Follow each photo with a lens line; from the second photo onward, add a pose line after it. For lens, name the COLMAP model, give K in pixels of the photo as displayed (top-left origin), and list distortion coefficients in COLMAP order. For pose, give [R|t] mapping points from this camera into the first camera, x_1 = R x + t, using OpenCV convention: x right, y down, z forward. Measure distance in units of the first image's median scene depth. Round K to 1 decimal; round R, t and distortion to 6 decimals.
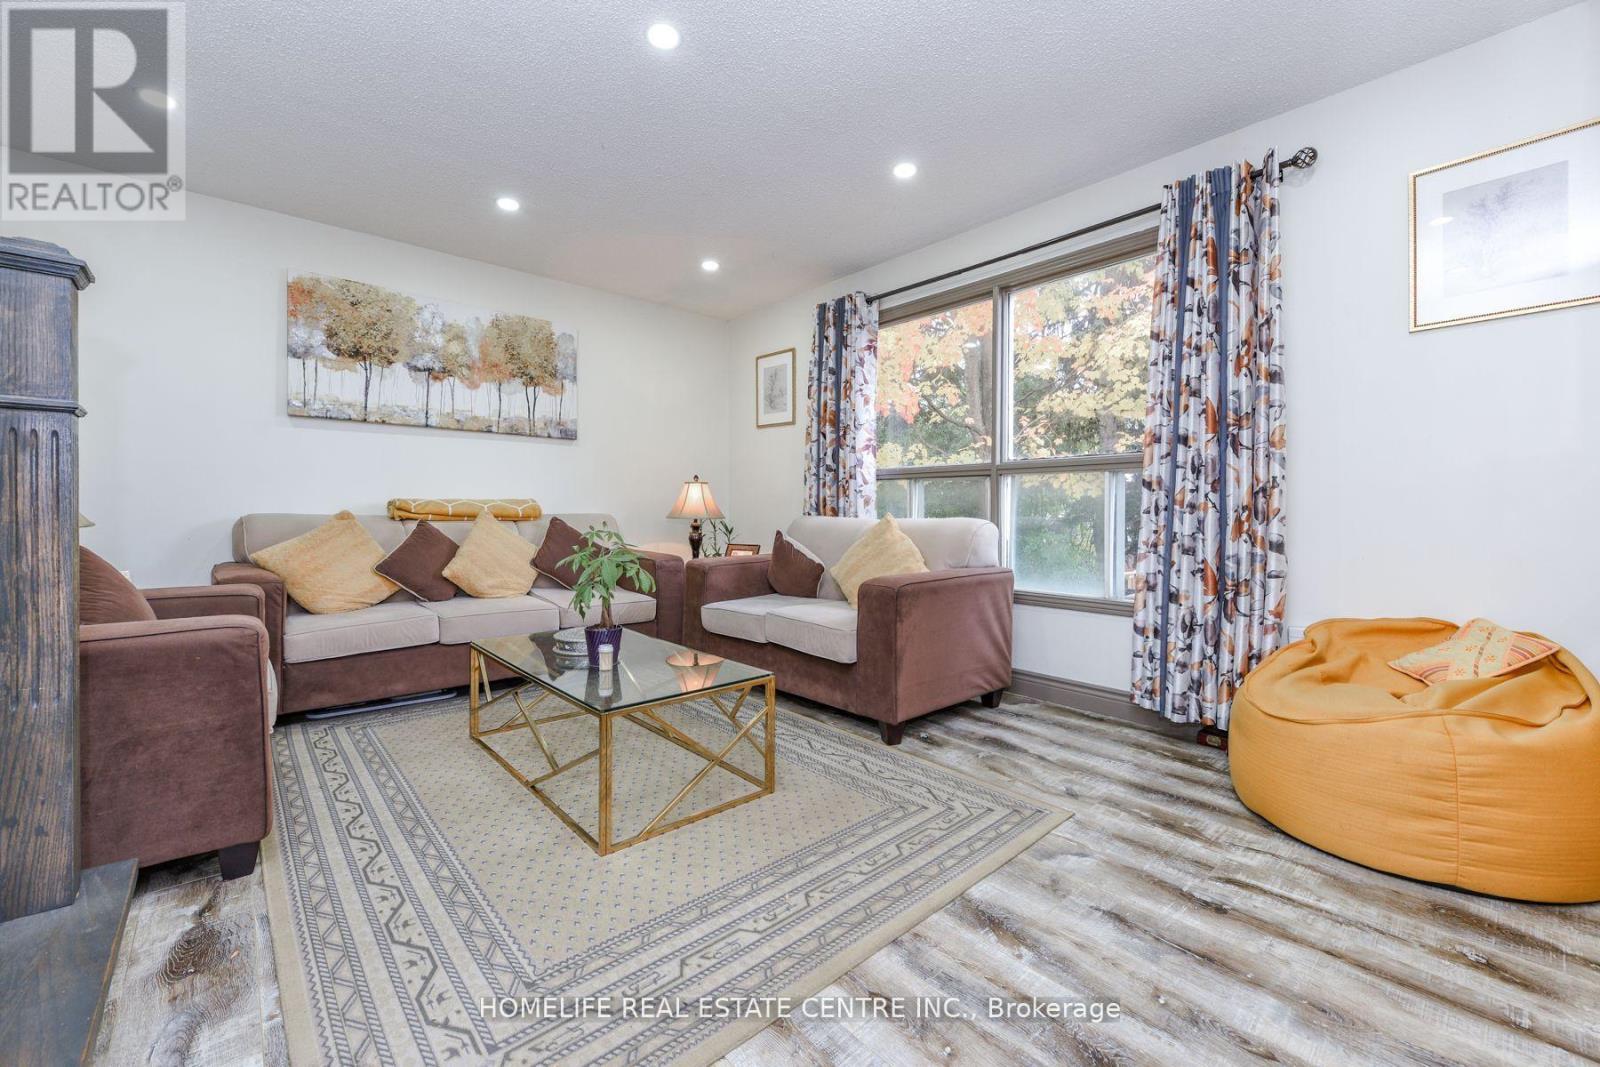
lens RADIAL K [[637.0, 0, 822.1], [0, 637.0, 512.7], [0, 0, 1]] dist [0.000550, 0.000075]
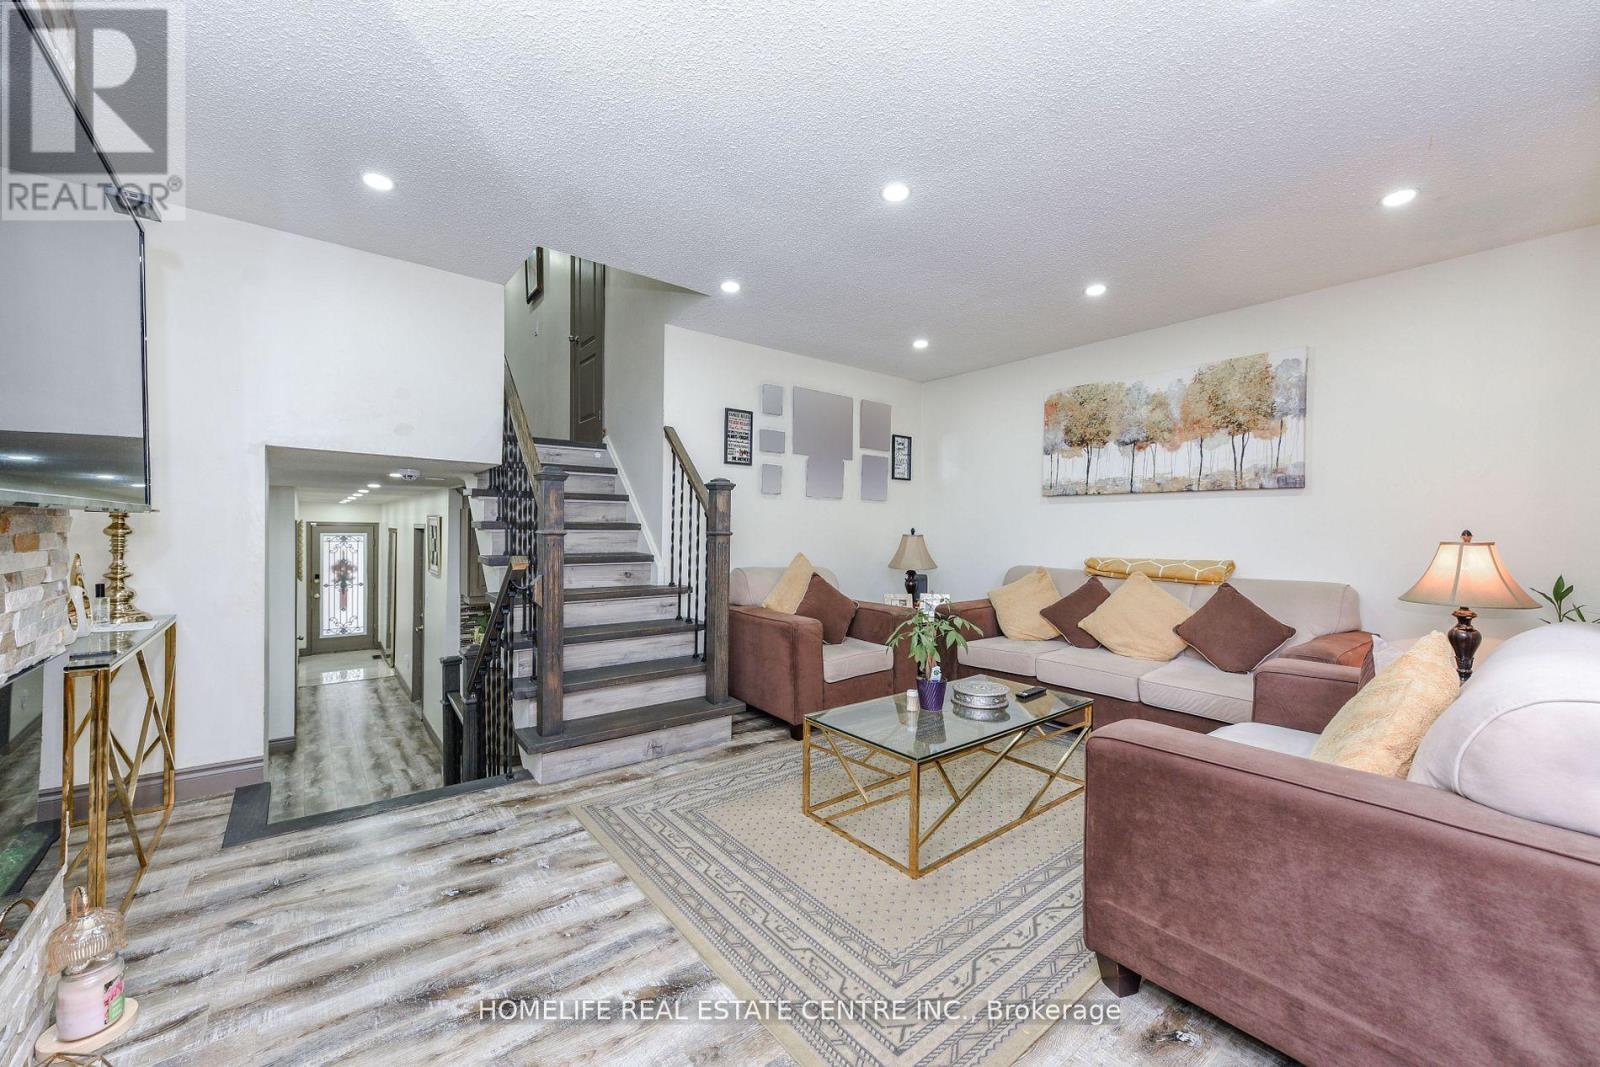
lens RADIAL K [[626.8, 0, 802.3], [0, 626.8, 537.1], [0, 0, 1]] dist [0.000490, -0.000162]
pose [[-0.077275, 0.006046, -0.996991, 0.542681], [-0.014039, 0.999876, 0.007151, -0.059985], [0.996911, 0.014549, -0.077180, 0.531127]]
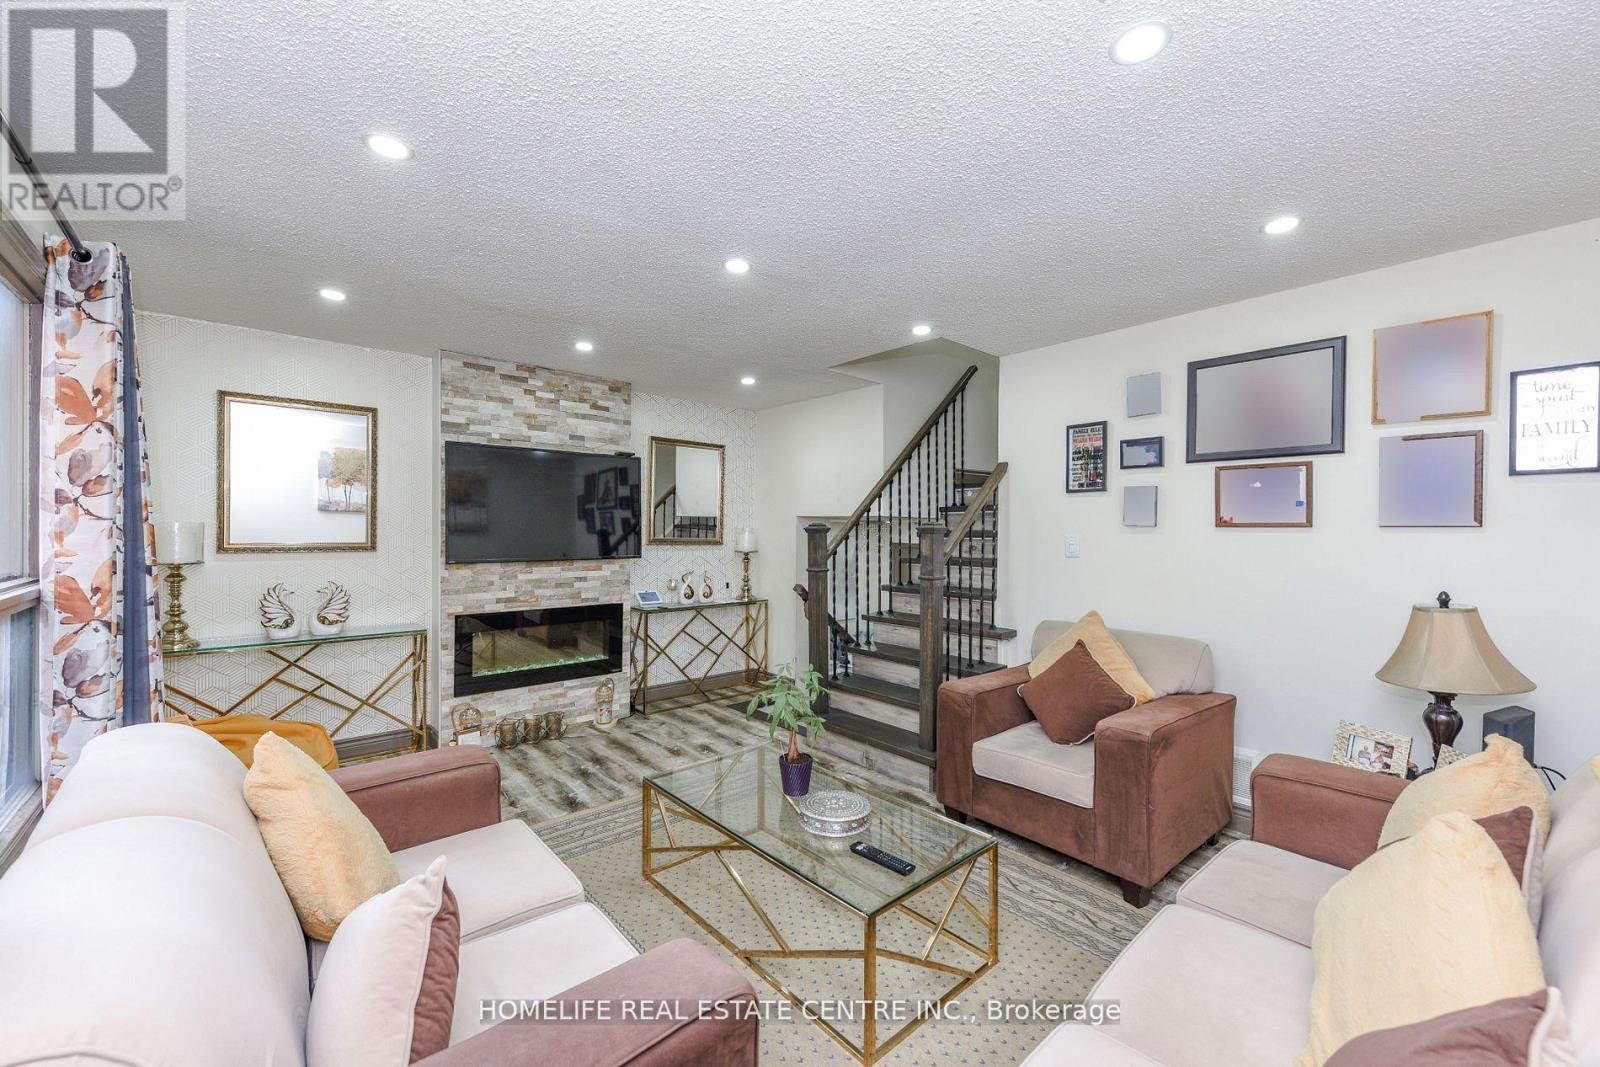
lens RADIAL K [[626.8, 0, 802.3], [0, 626.8, 537.1], [0, 0, 1]] dist [0.000490, -0.000162]
pose [[-0.999353, -0.010789, 0.034316, -0.241572], [-0.010517, 0.999912, 0.008094, -0.122412], [-0.034401, 0.007728, -0.999378, 1.278639]]
